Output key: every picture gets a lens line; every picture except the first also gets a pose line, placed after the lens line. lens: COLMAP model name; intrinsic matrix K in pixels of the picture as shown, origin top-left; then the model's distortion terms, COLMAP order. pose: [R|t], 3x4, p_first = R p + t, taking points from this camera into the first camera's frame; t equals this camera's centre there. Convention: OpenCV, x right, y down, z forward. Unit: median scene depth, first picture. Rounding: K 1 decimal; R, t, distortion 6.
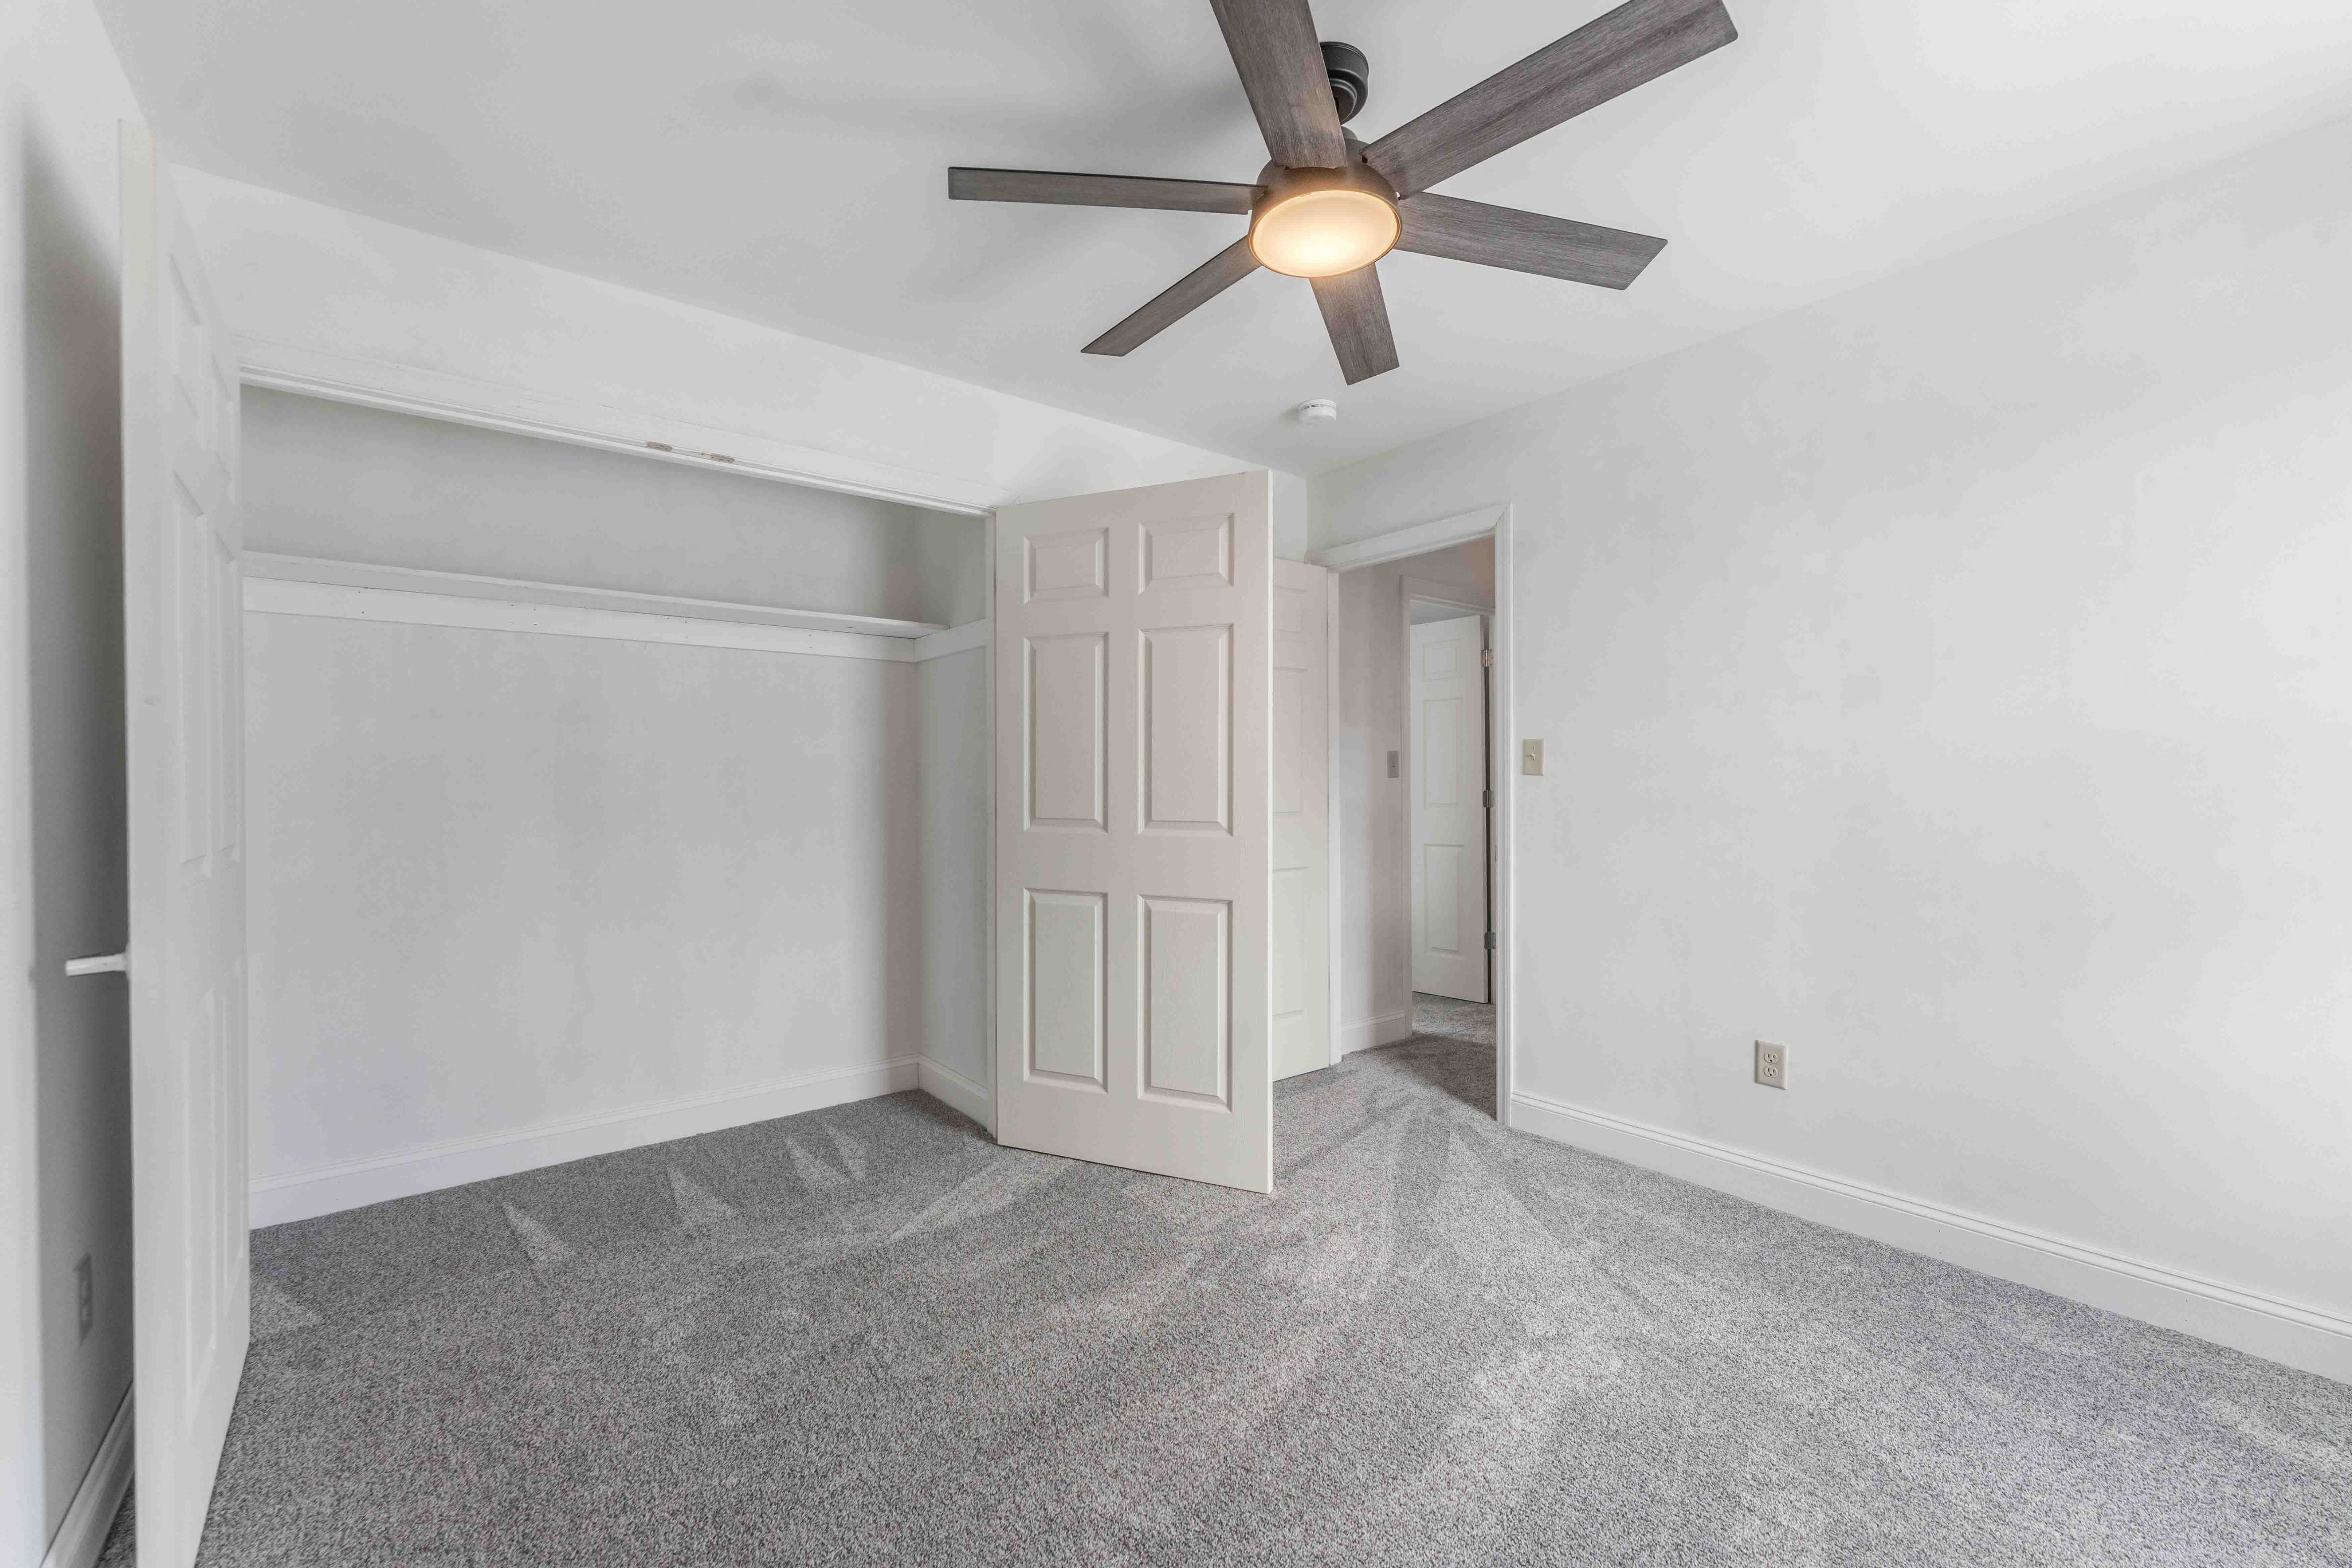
lens RADIAL K [[937.4, 0, 1172.0], [0, 937.4, 785.1], [0, 0, 1]] dist [0.002870, -0.001459]
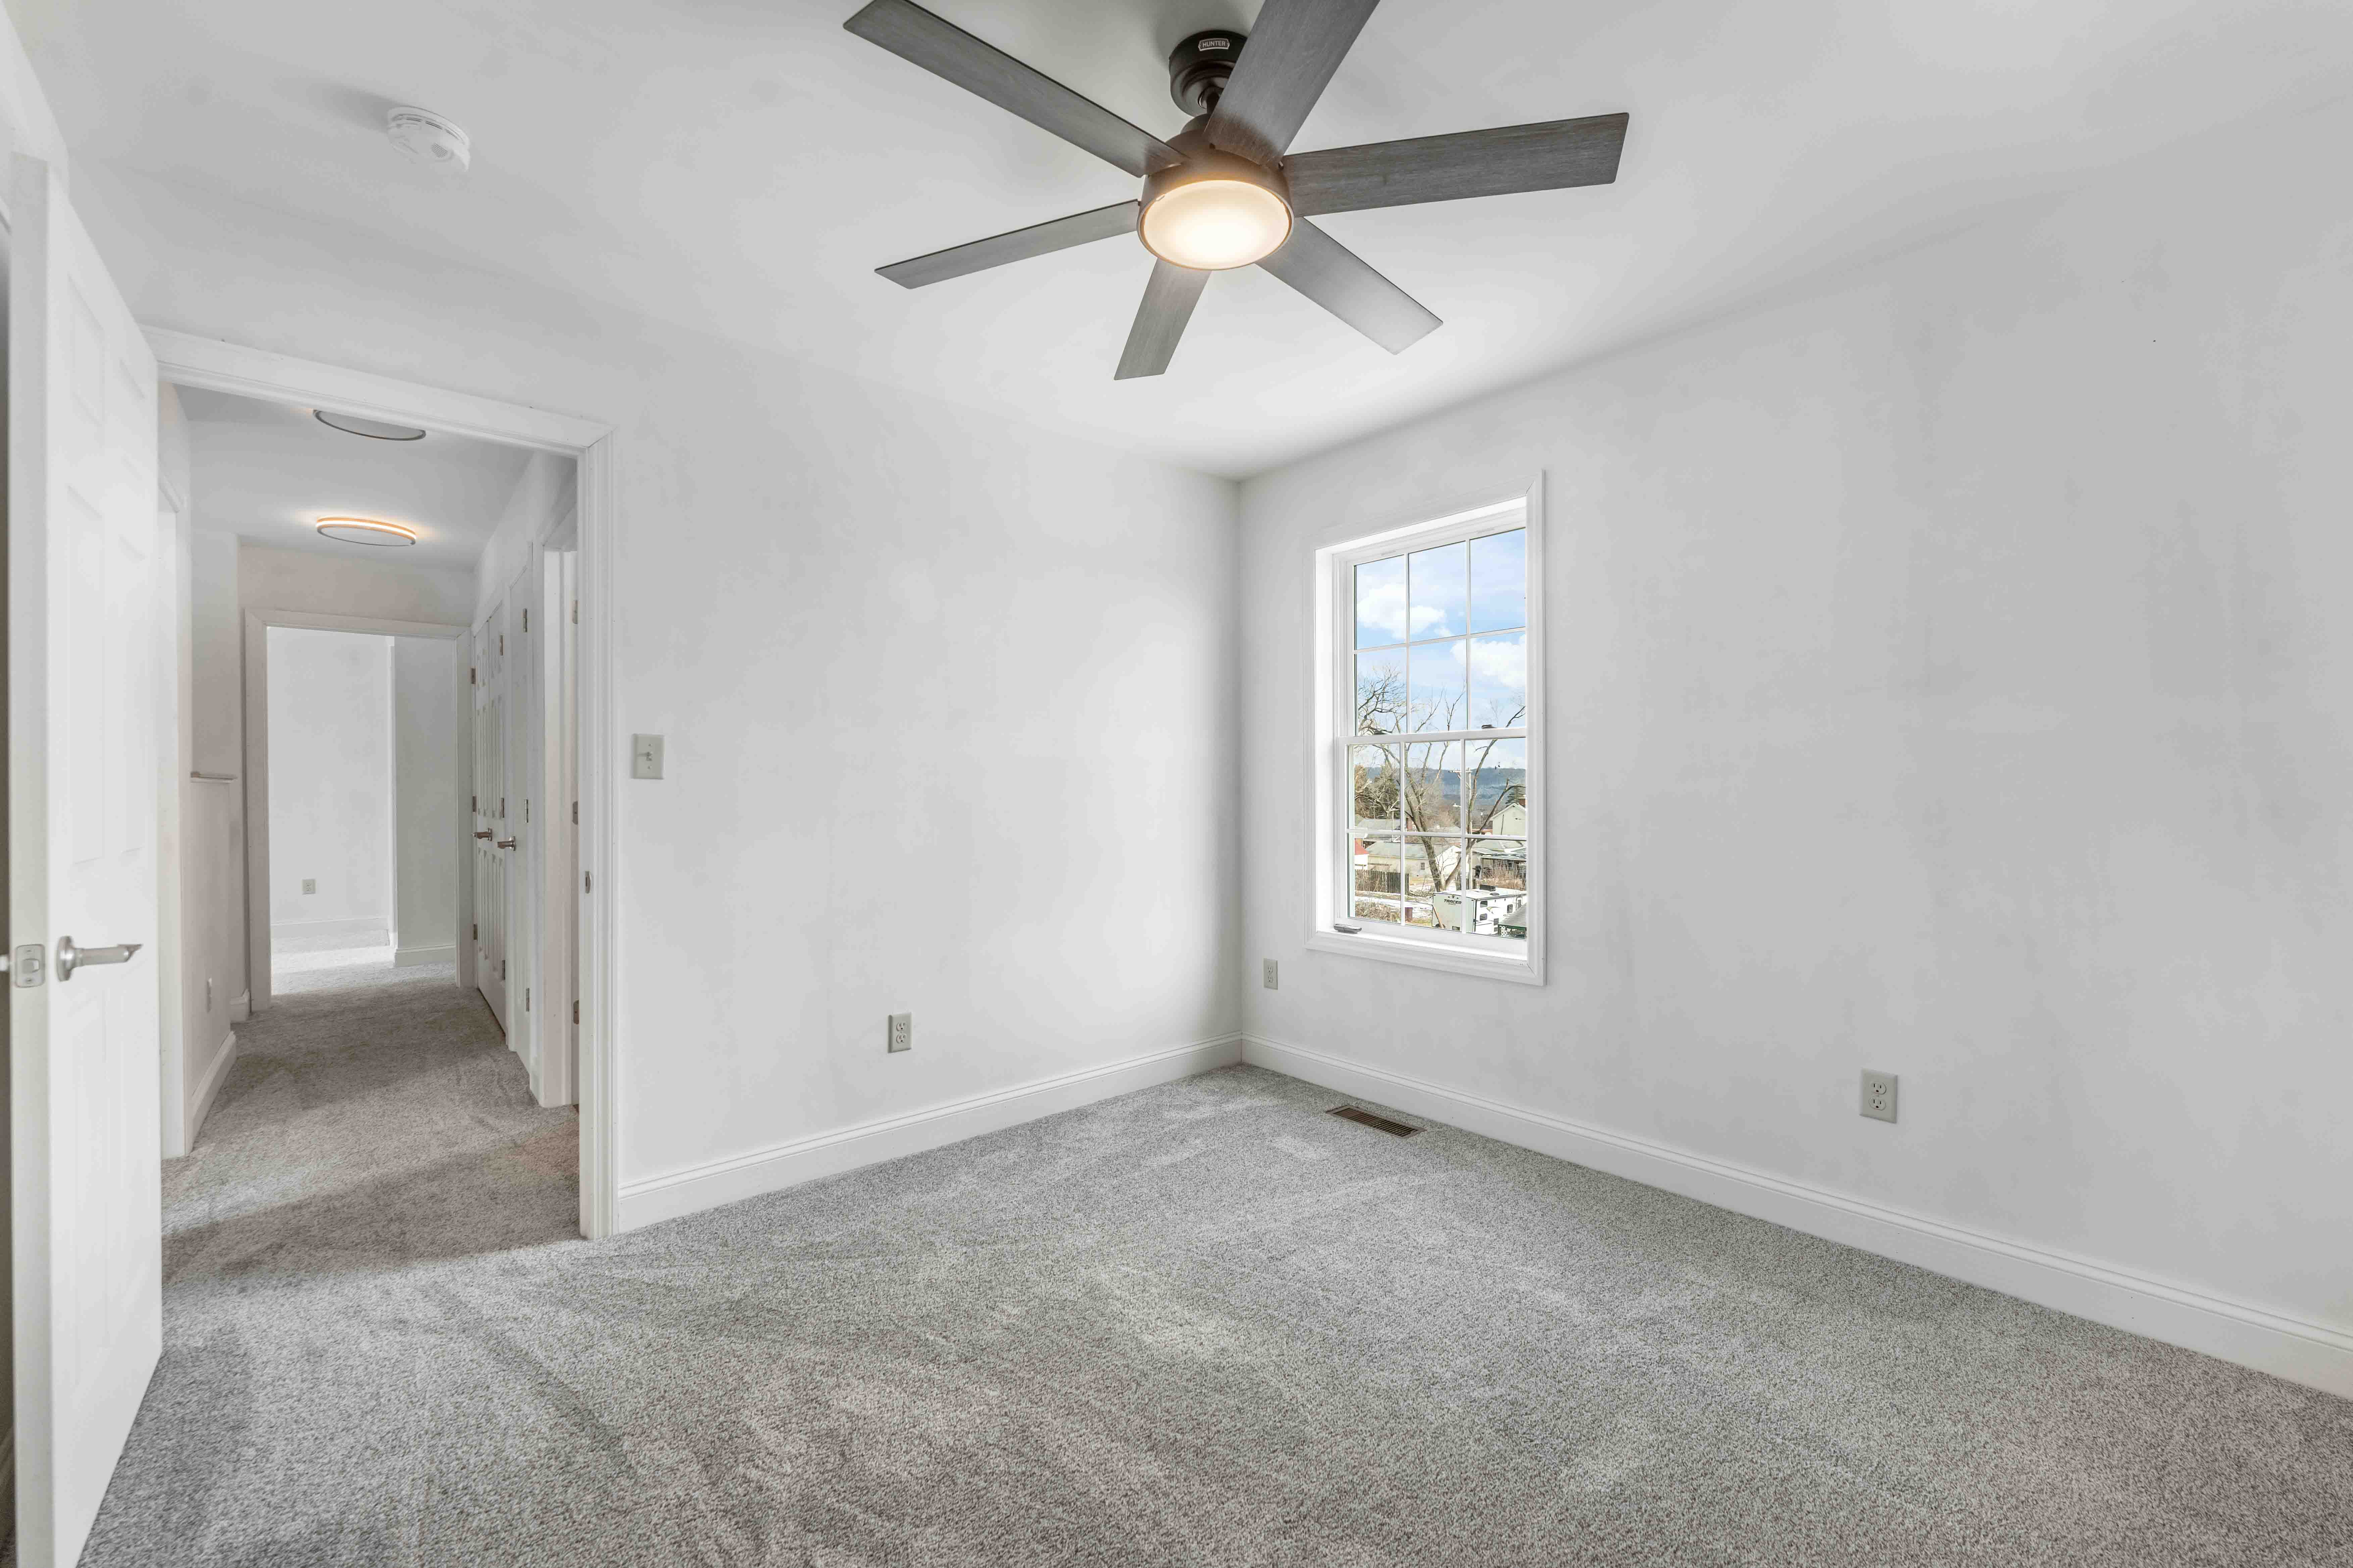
lens RADIAL K [[937.7, 0, 1172.9], [0, 937.7, 788.7], [0, 0, 1]] dist [0.002870, -0.001459]
pose [[-0.028272, 0.002623, 0.999597, -0.525941], [0.005230, 0.999983, -0.002476, 0.002259], [-0.999587, 0.005158, -0.028285, 0.693972]]
